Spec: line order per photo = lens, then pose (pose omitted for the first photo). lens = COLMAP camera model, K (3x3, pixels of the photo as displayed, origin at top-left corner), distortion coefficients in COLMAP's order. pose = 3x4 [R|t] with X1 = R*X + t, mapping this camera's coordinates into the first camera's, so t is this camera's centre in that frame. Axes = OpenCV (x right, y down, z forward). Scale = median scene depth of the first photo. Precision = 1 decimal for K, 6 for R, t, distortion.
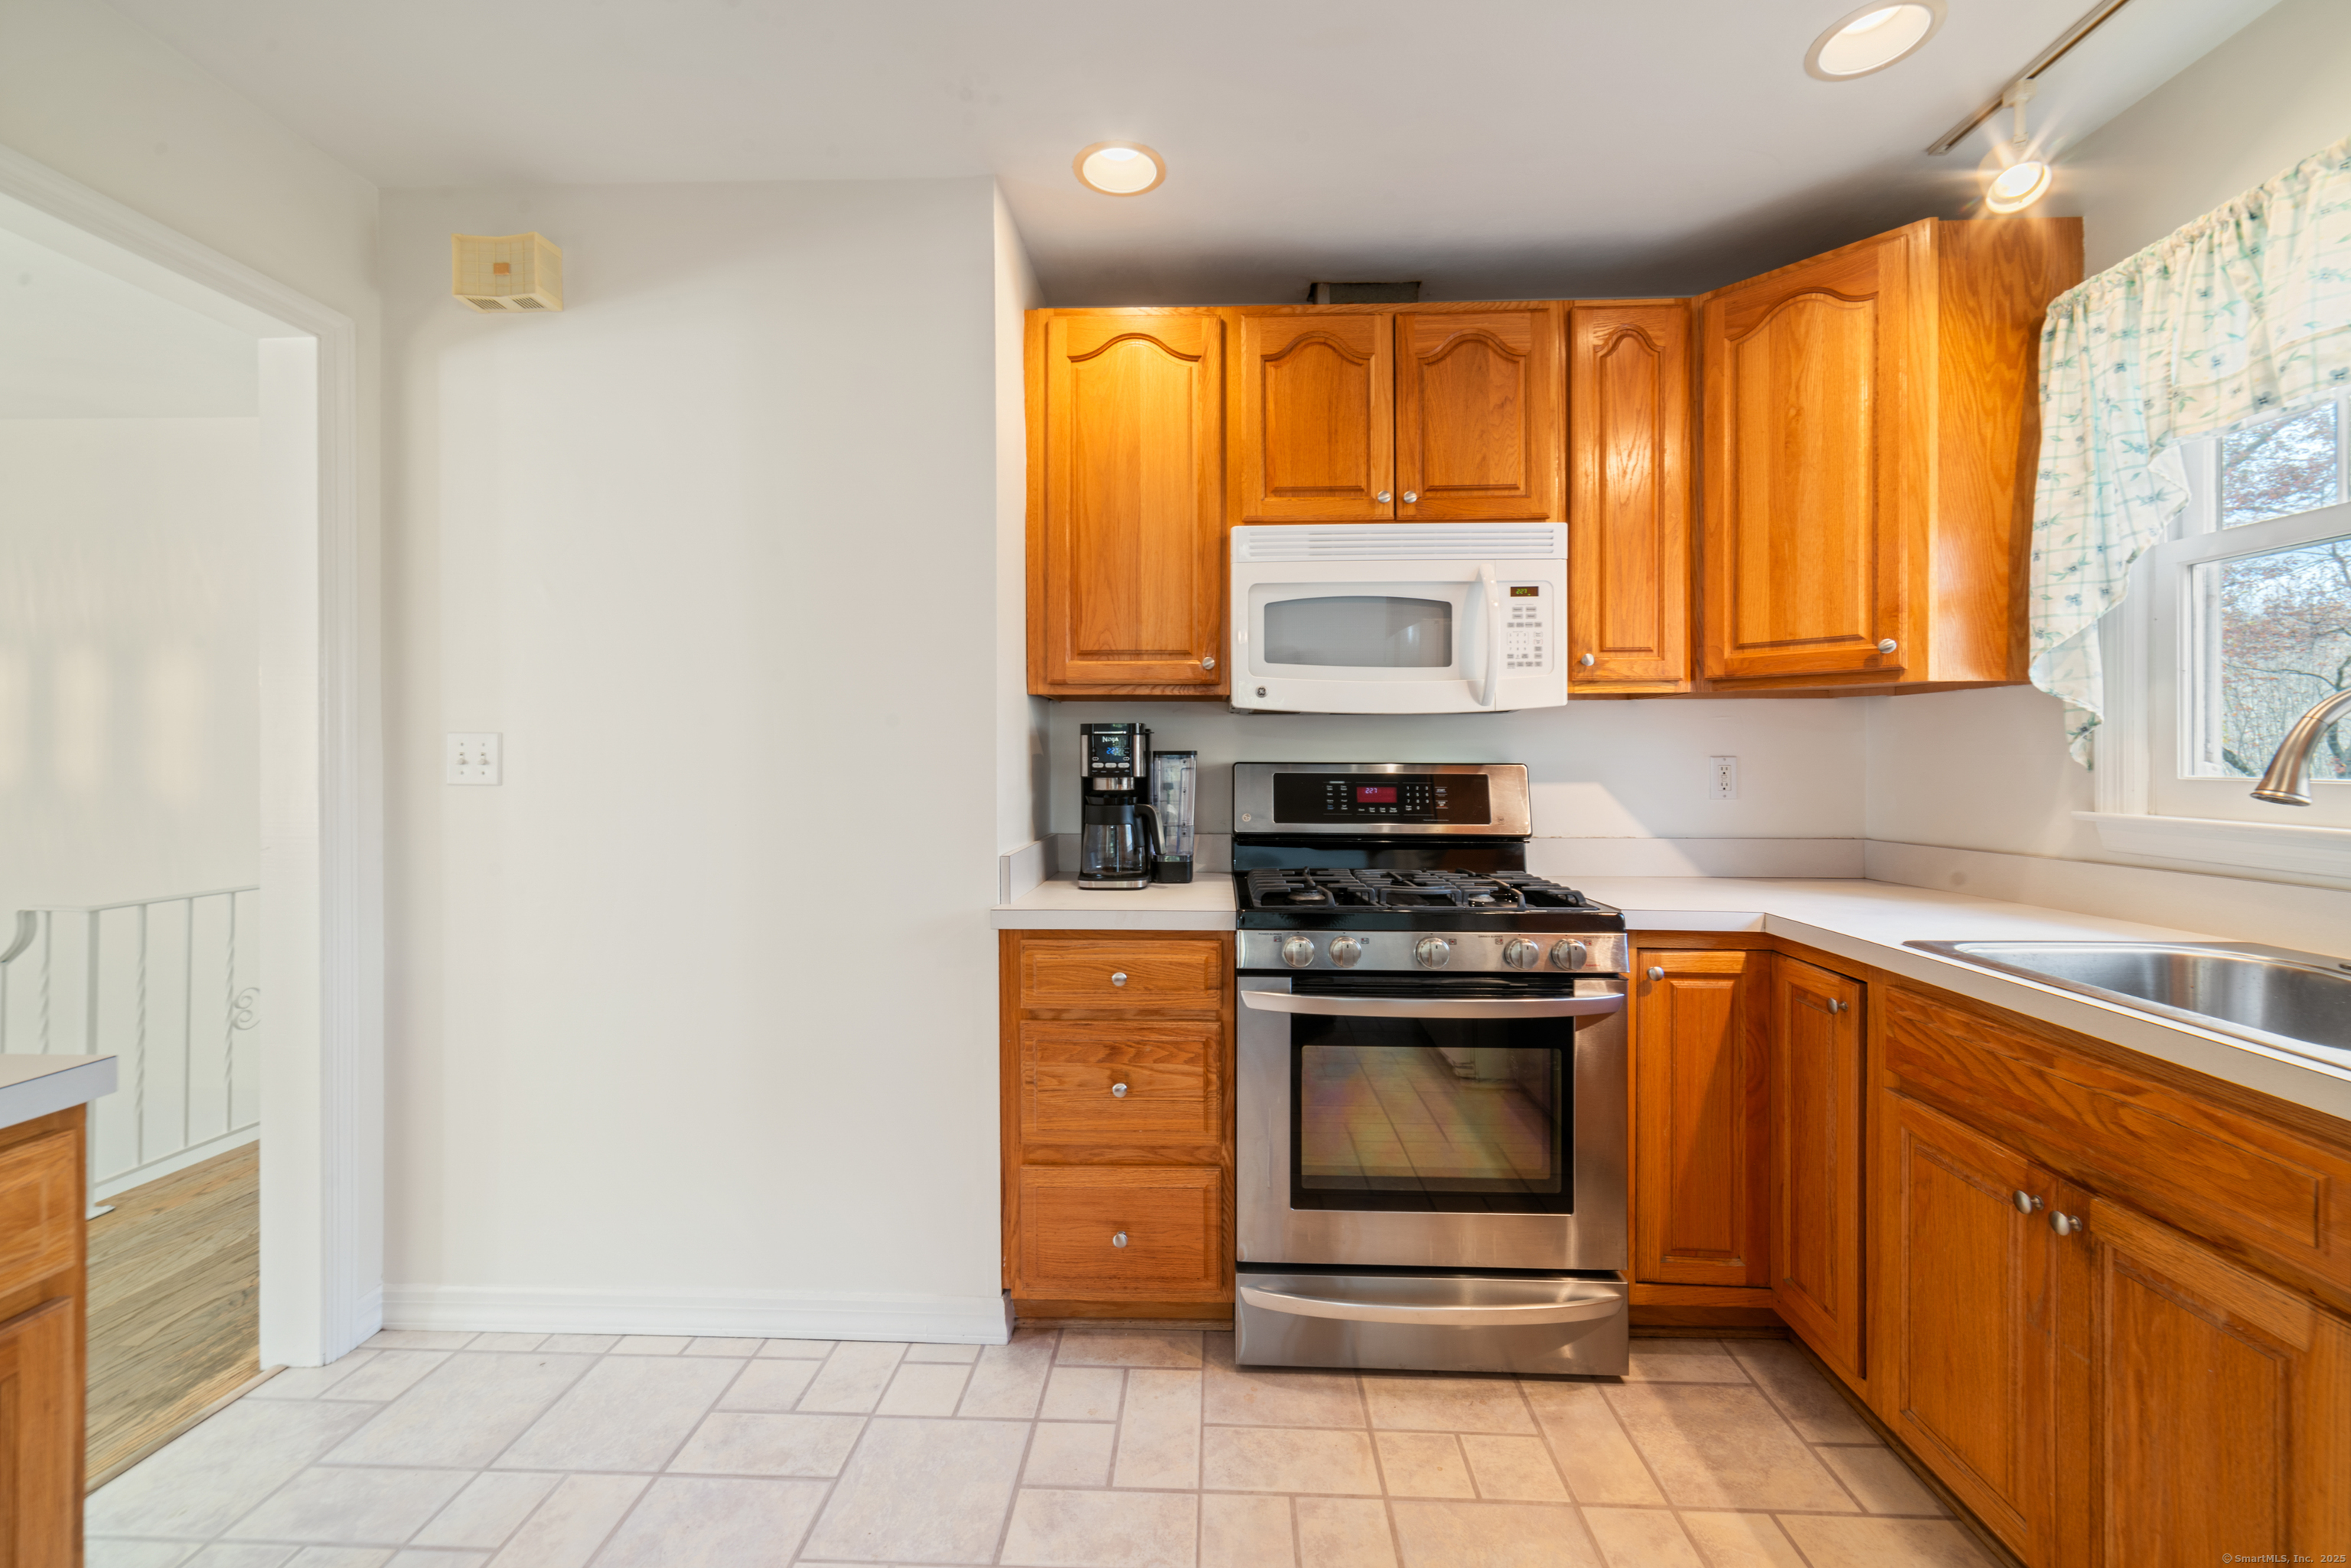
lens RADIAL K [[923.2, 0, 1186.4], [0, 923.2, 762.1], [0, 0, 1]] dist [0.001424, 0.000709]
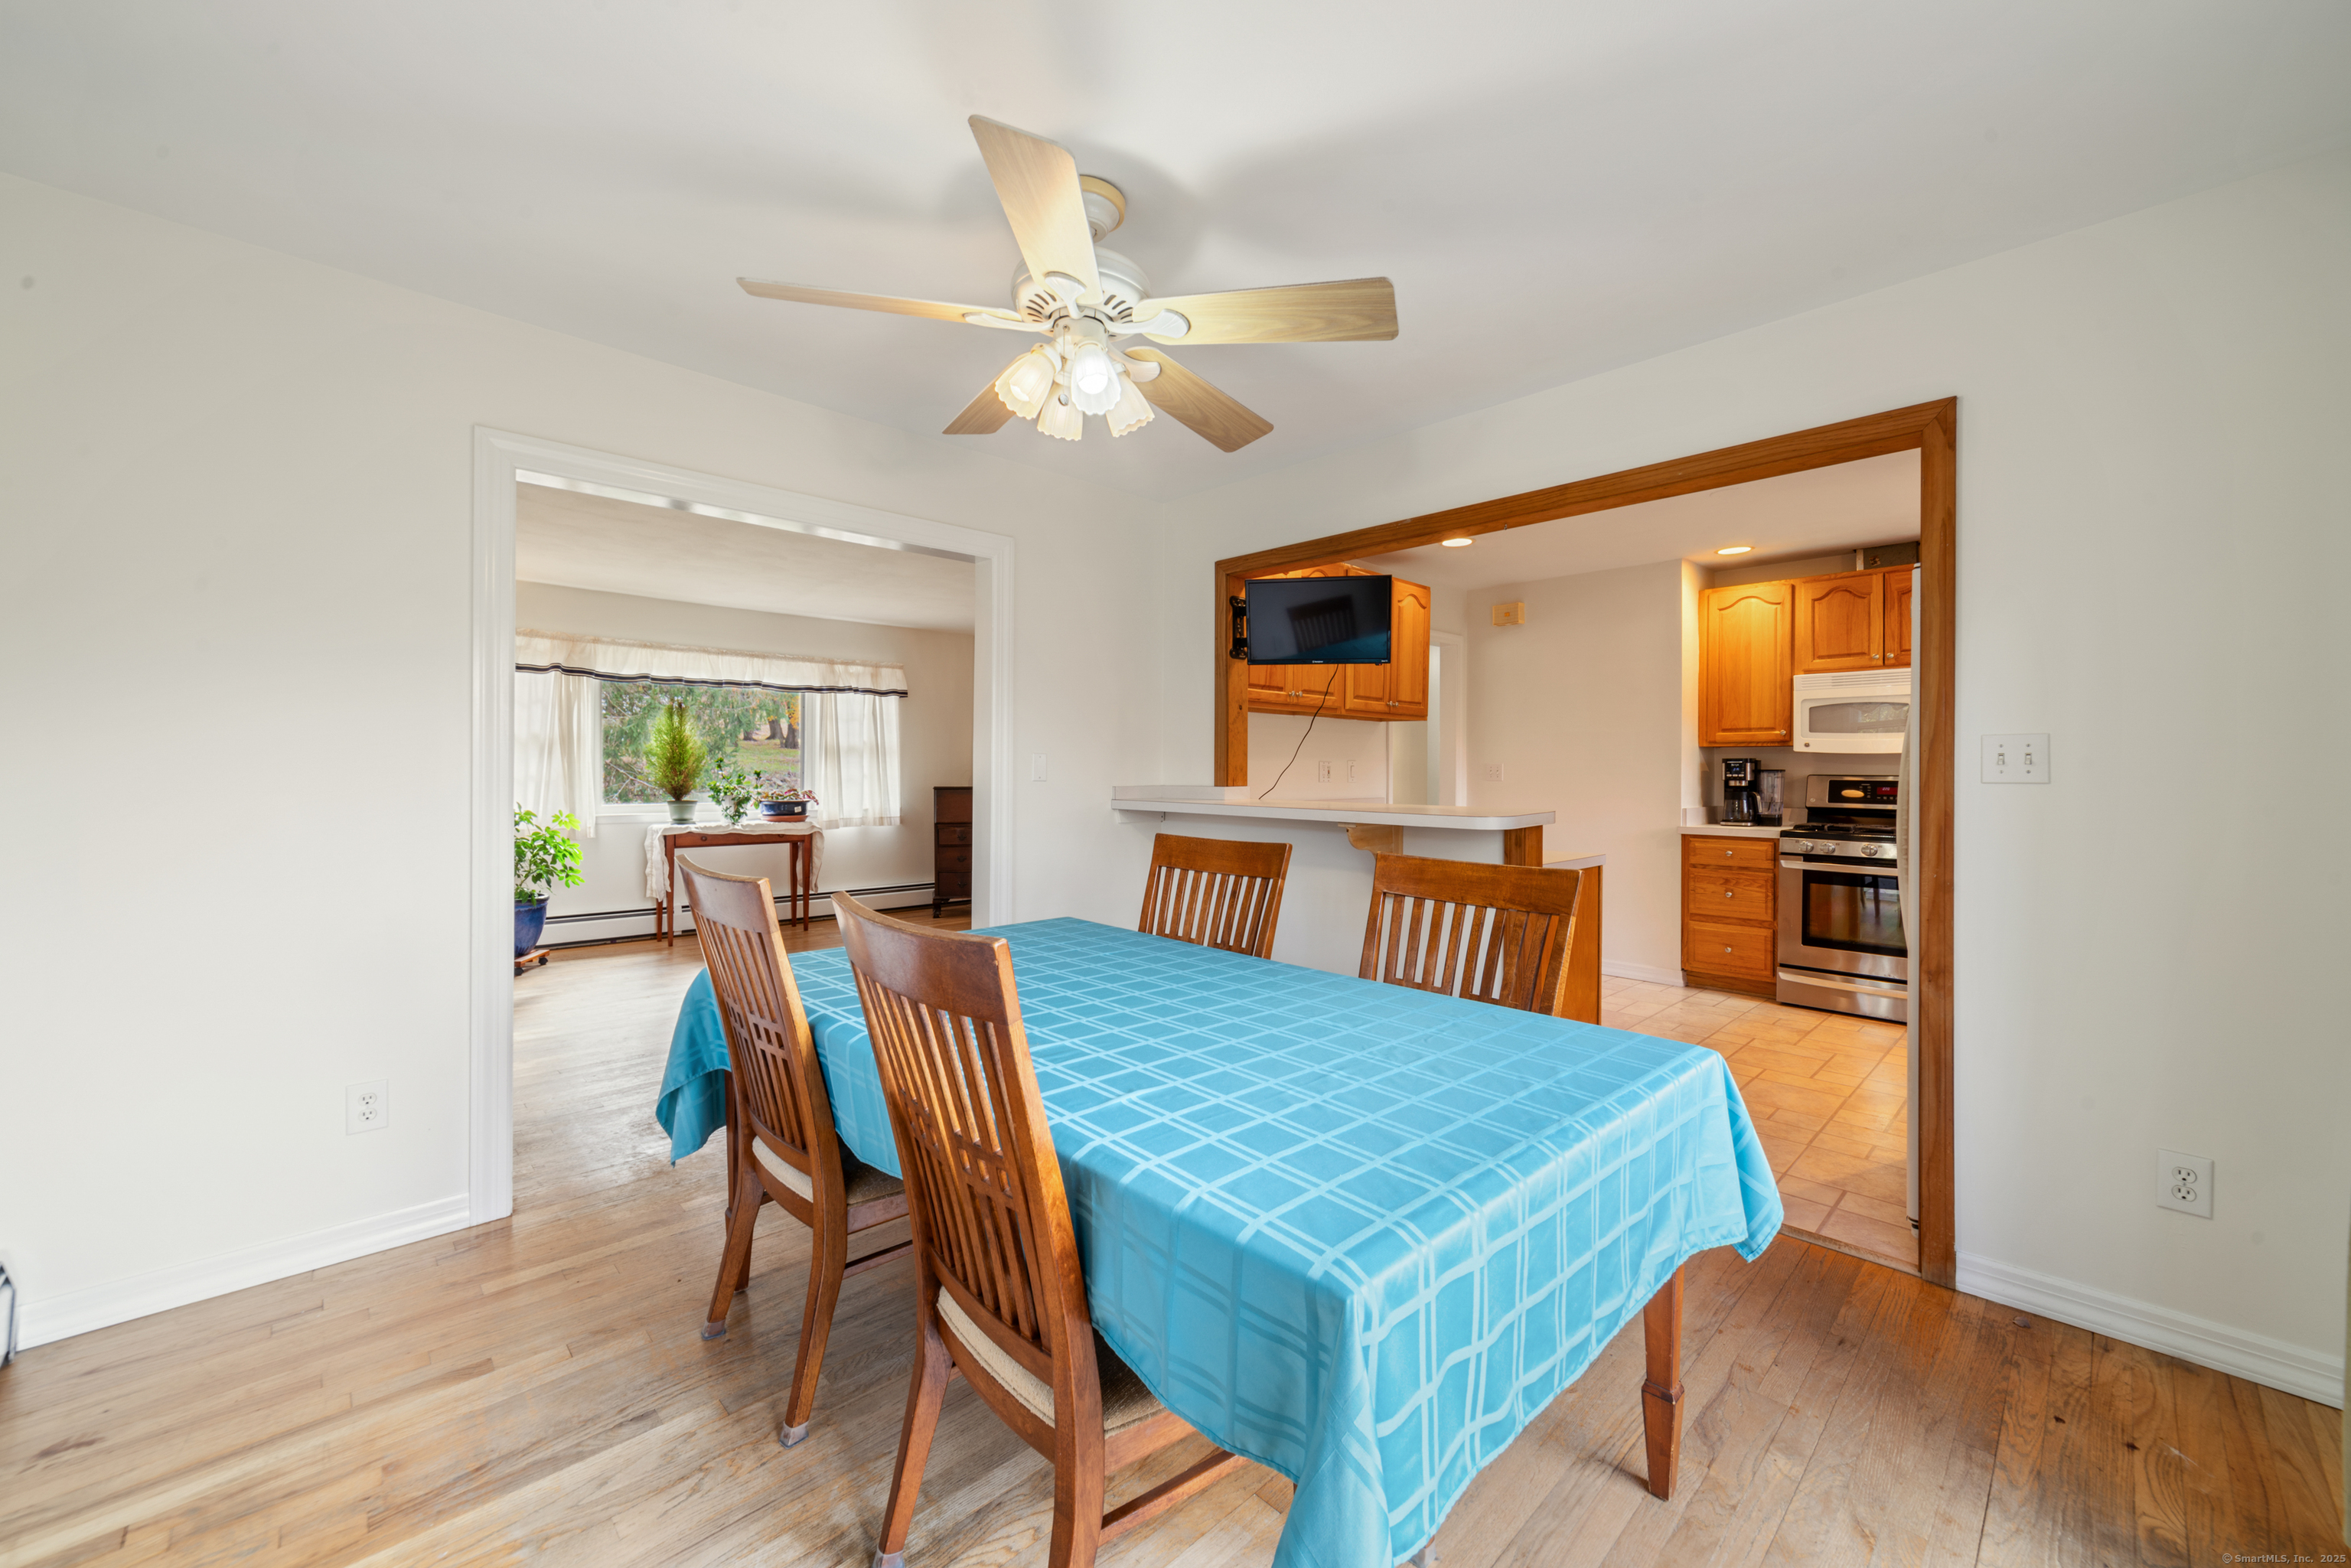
lens RADIAL K [[919.1, 0, 1170.6], [0, 919.1, 780.2], [0, 0, 1]] dist [0.001320, 0.000176]
pose [[0.716488, 0.009201, -0.697539, 0.588498], [-0.007524, 0.999957, 0.005461, 0.015241], [0.697559, 0.001335, 0.716526, -1.929362]]
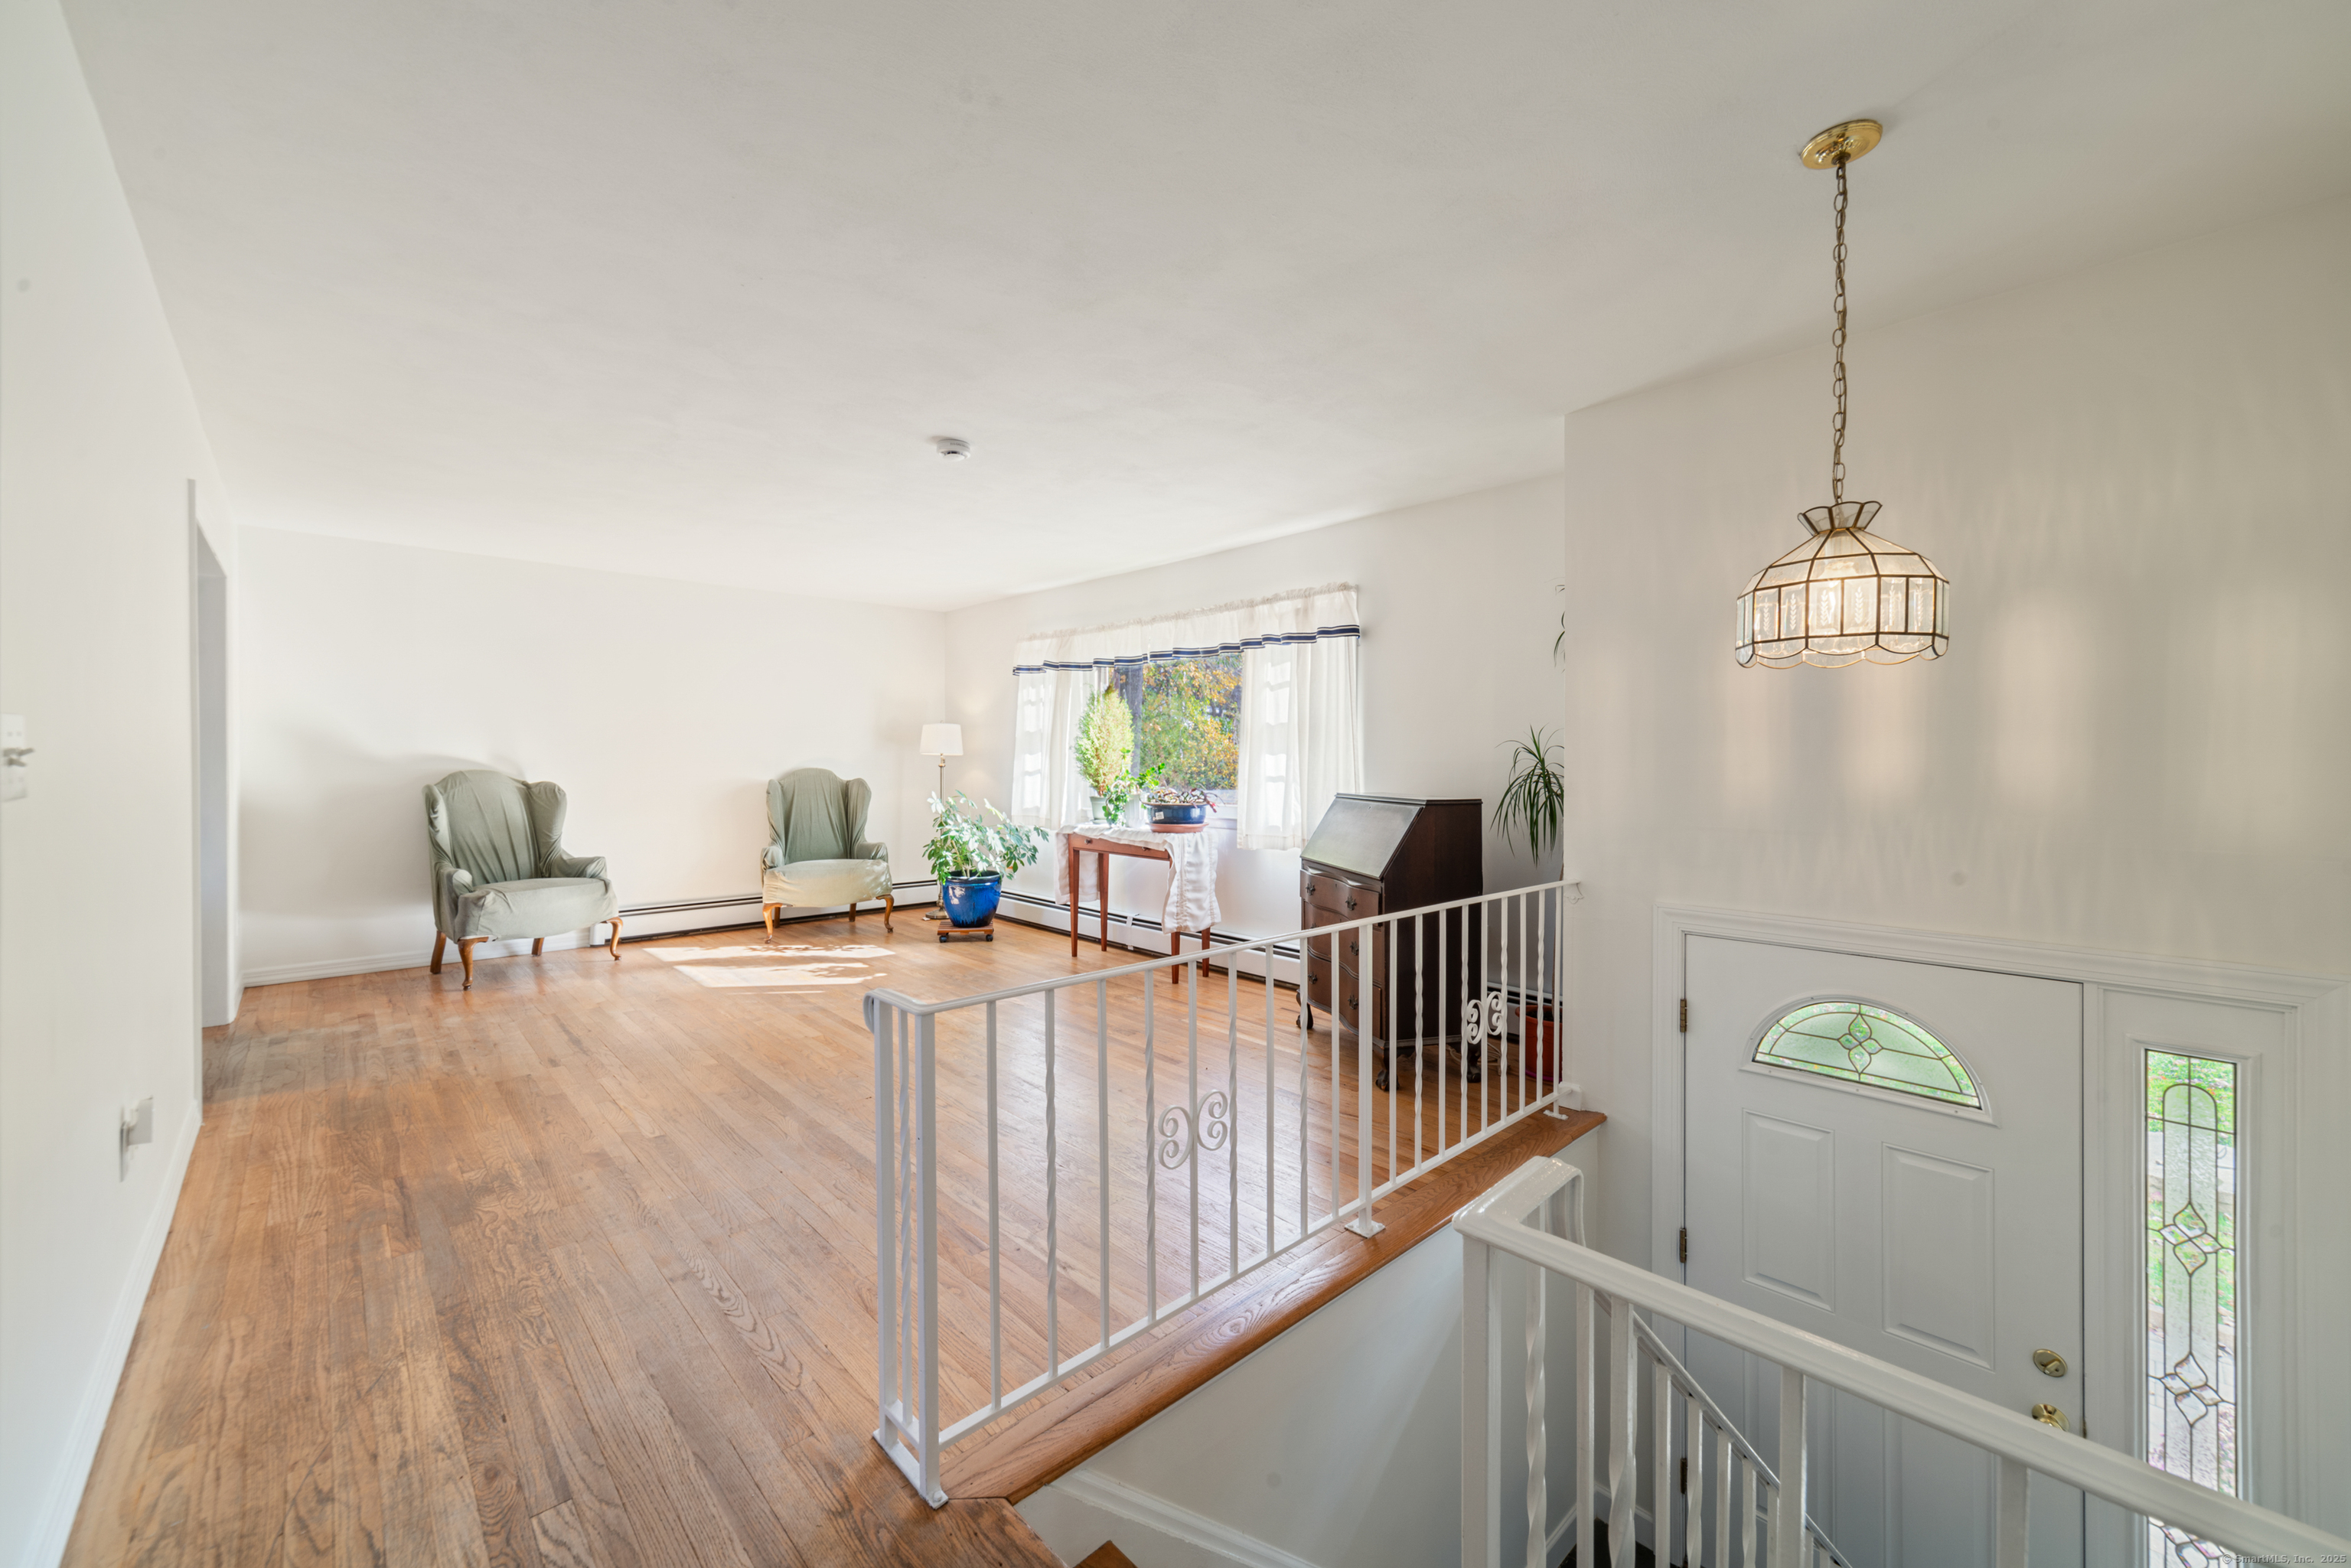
lens RADIAL K [[923.2, 0, 1186.4], [0, 923.2, 762.1], [0, 0, 1]] dist [0.001424, 0.000709]
pose [[-0.693128, -0.003437, -0.720807, -1.013389], [-0.005497, 0.999985, 0.000518, 0.007819], [0.720794, 0.004321, -0.693136, 1.431039]]
